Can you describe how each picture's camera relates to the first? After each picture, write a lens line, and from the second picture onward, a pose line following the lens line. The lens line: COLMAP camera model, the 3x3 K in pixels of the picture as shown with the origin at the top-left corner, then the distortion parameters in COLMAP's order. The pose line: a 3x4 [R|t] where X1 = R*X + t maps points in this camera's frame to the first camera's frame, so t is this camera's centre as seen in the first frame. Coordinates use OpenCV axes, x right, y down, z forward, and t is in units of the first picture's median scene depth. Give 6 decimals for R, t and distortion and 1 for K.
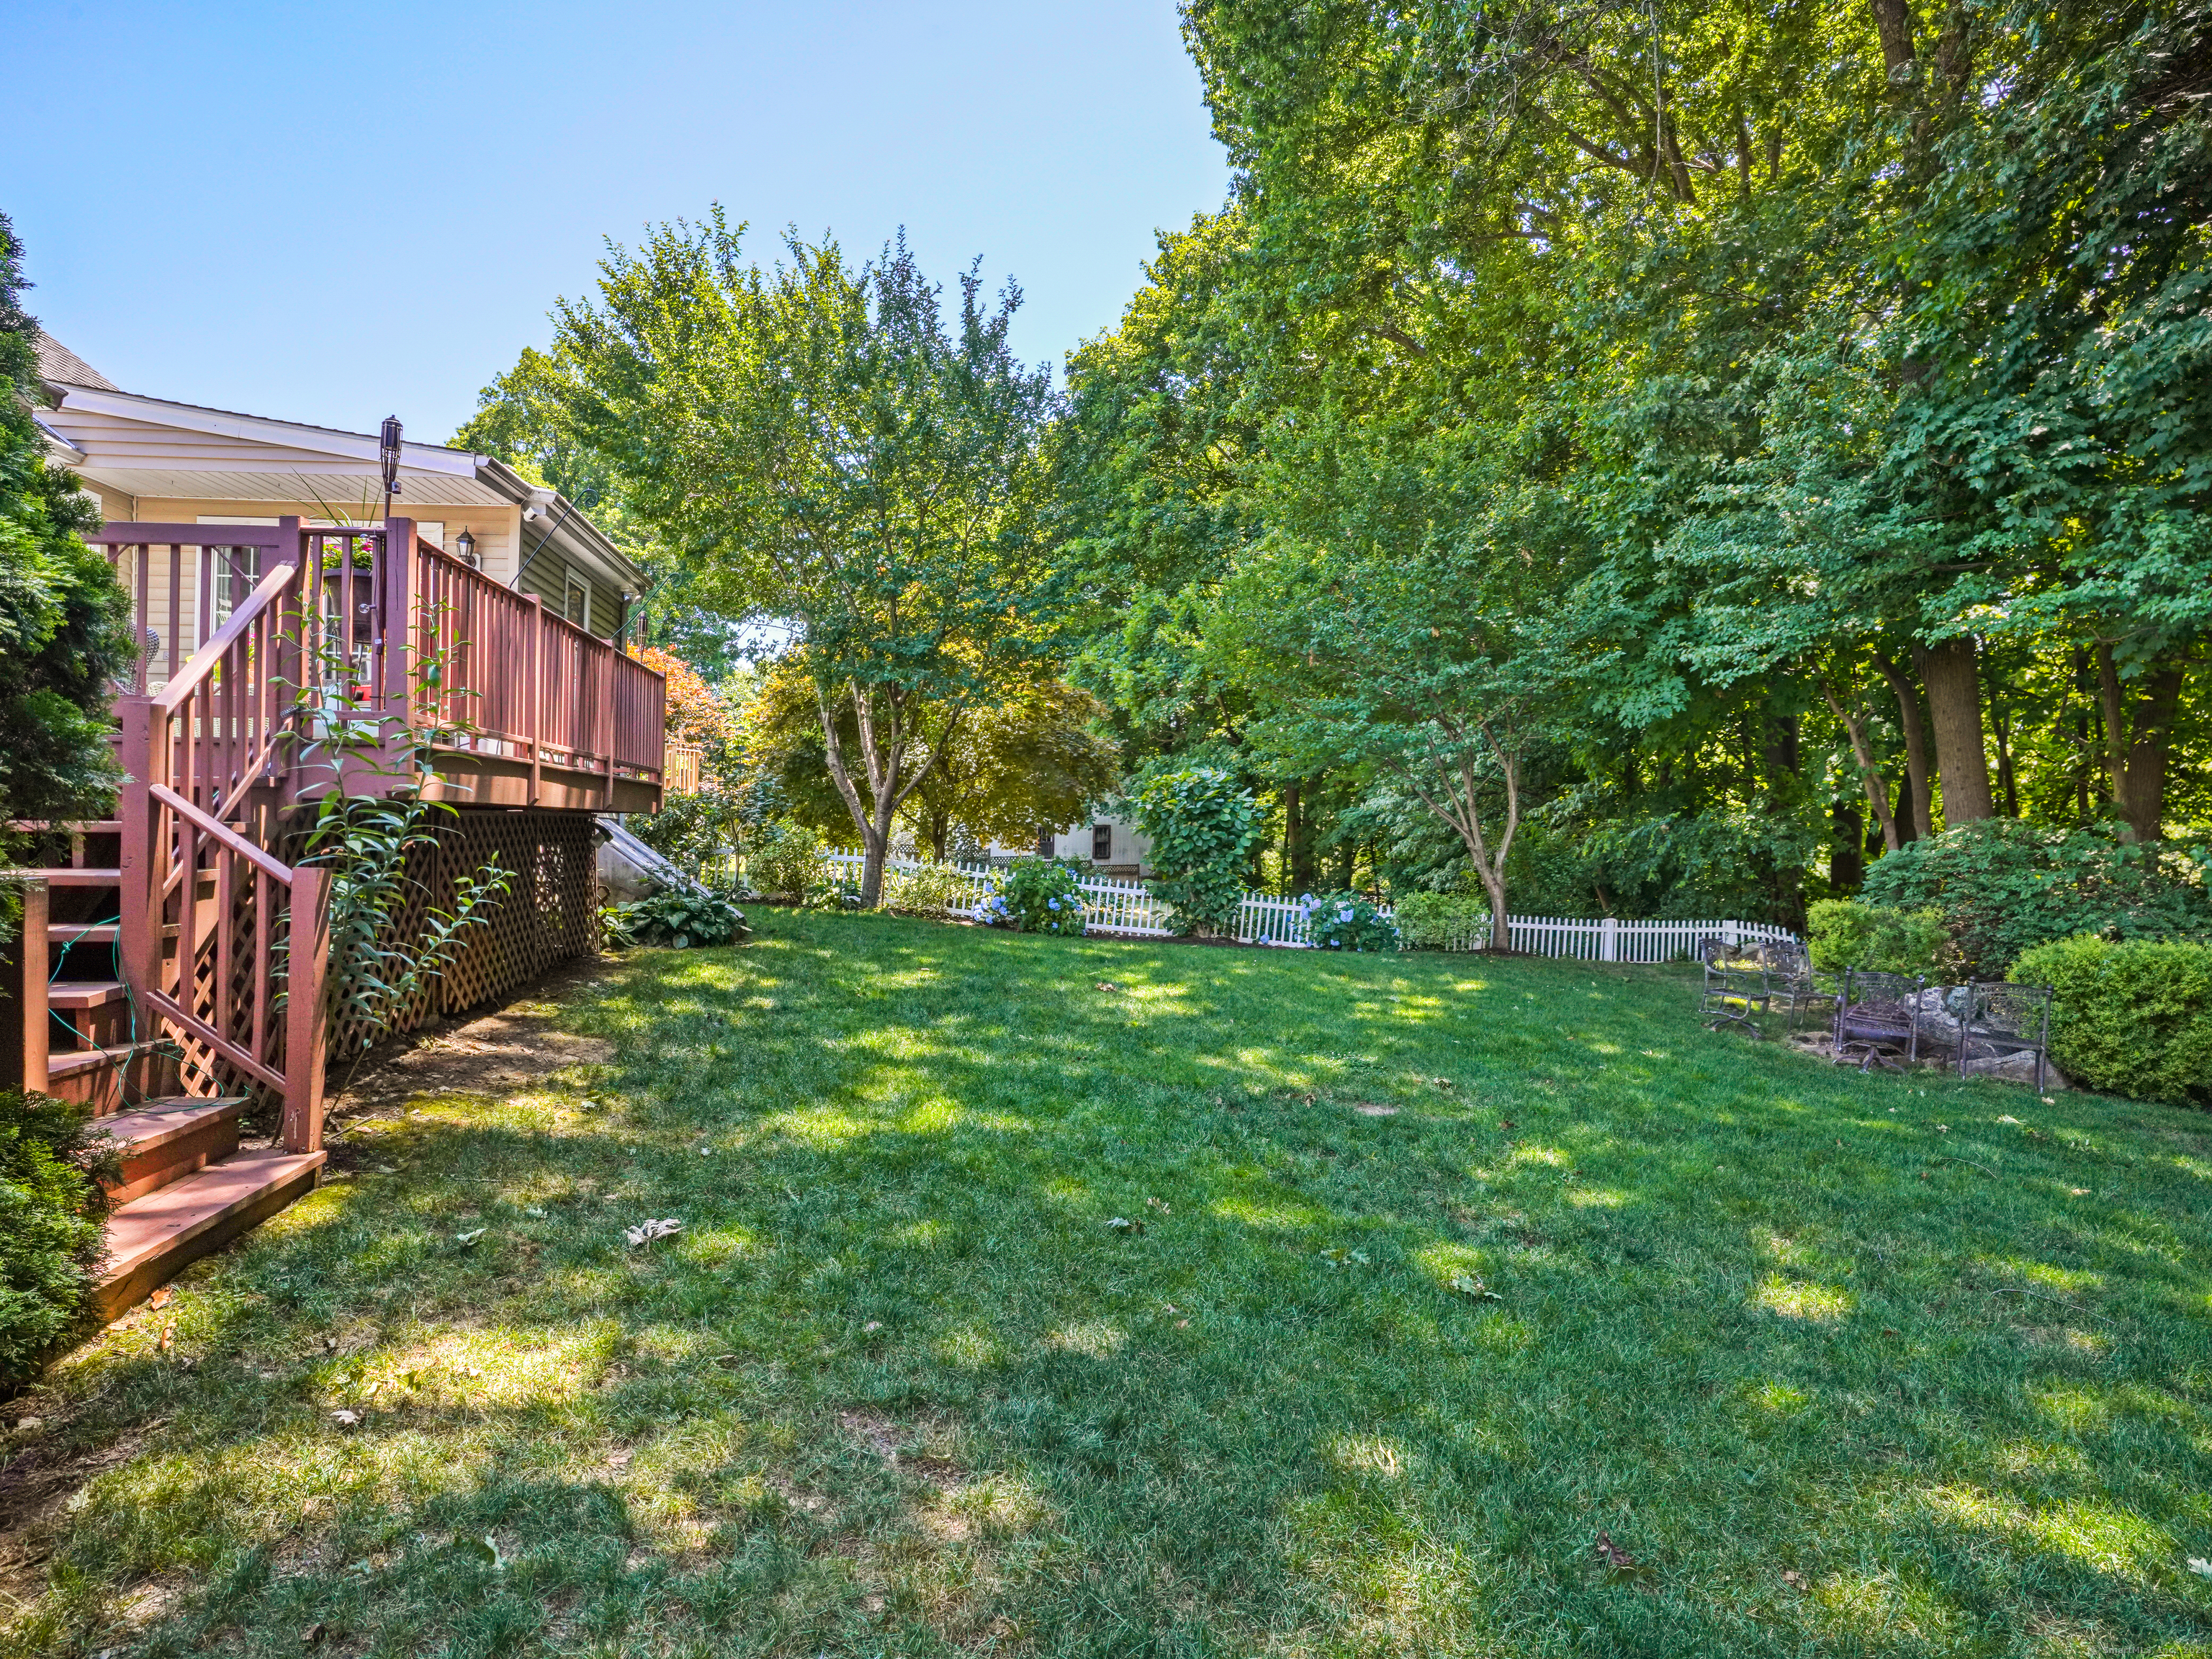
lens RADIAL K [[1219.8, 0, 1110.5], [0, 1219.8, 826.9], [0, 0, 1]] dist [-0.078172, 0.035701]
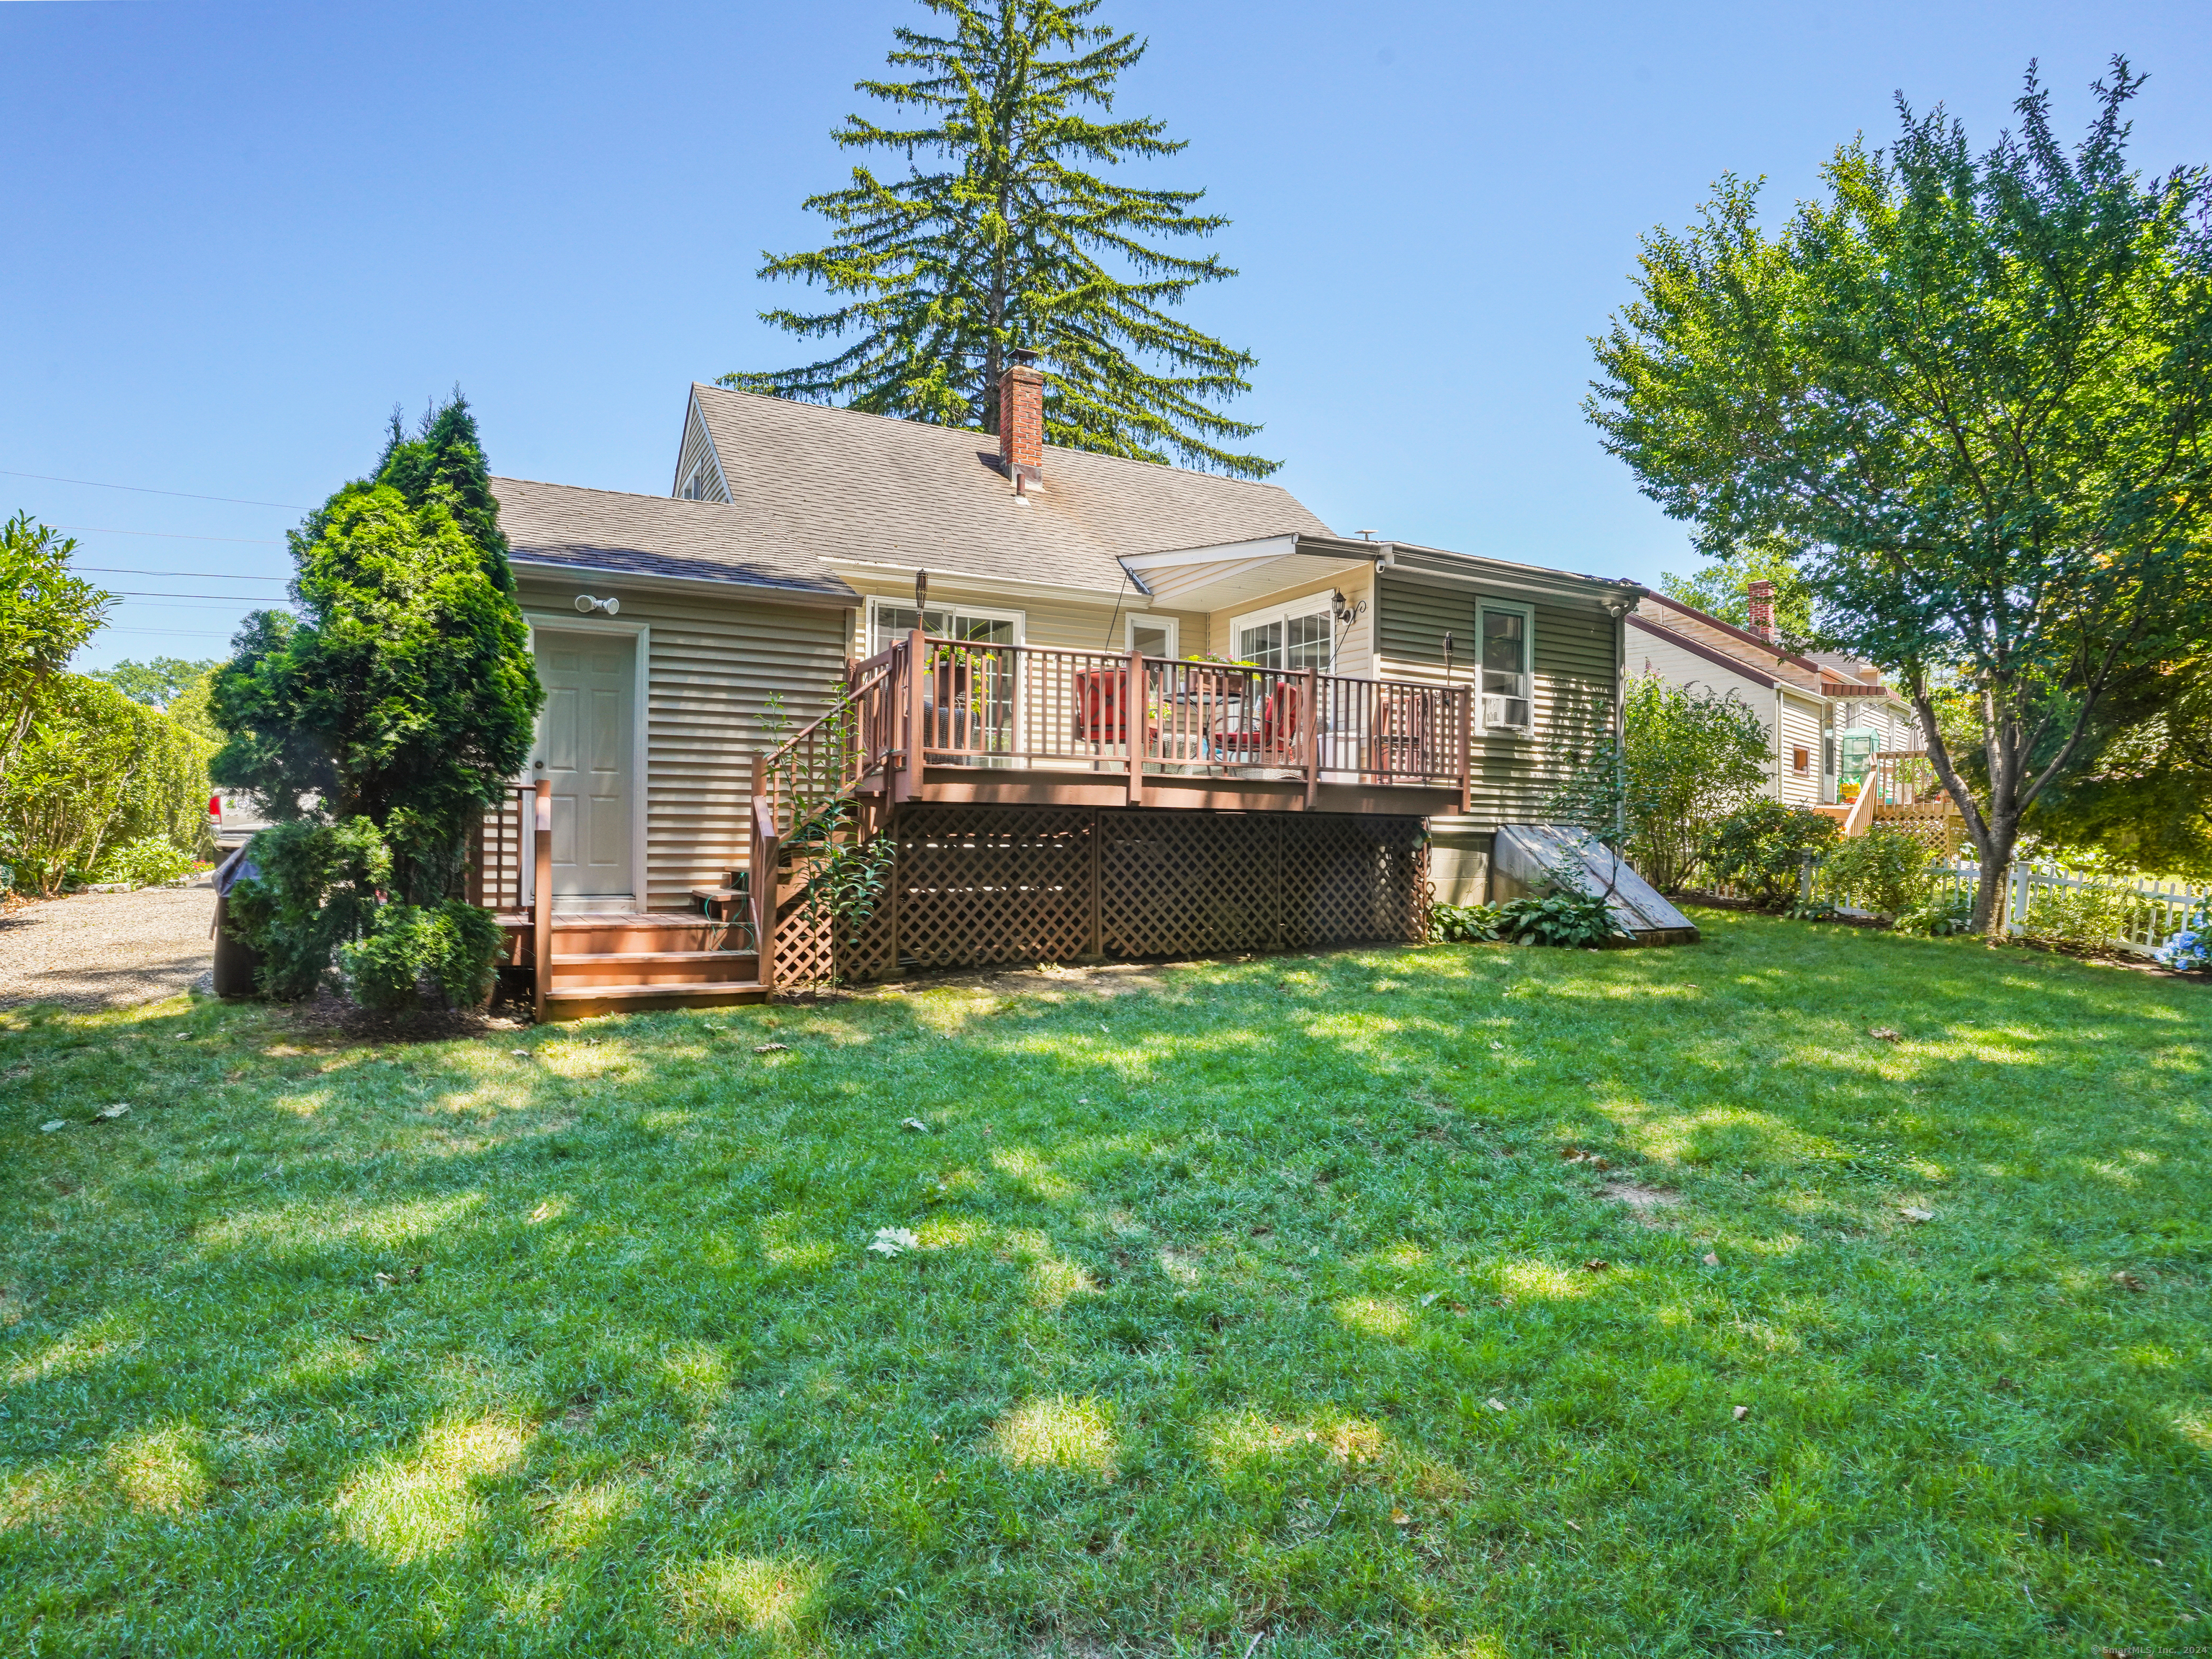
lens RADIAL K [[1219.8, 0, 1110.5], [0, 1219.8, 826.9], [0, 0, 1]] dist [-0.078172, 0.035701]
pose [[0.377660, -0.018210, -0.925765, 0.618095], [-0.002322, 0.999785, -0.020614, 0.026660], [0.925941, 0.009935, 0.377536, 0.370078]]
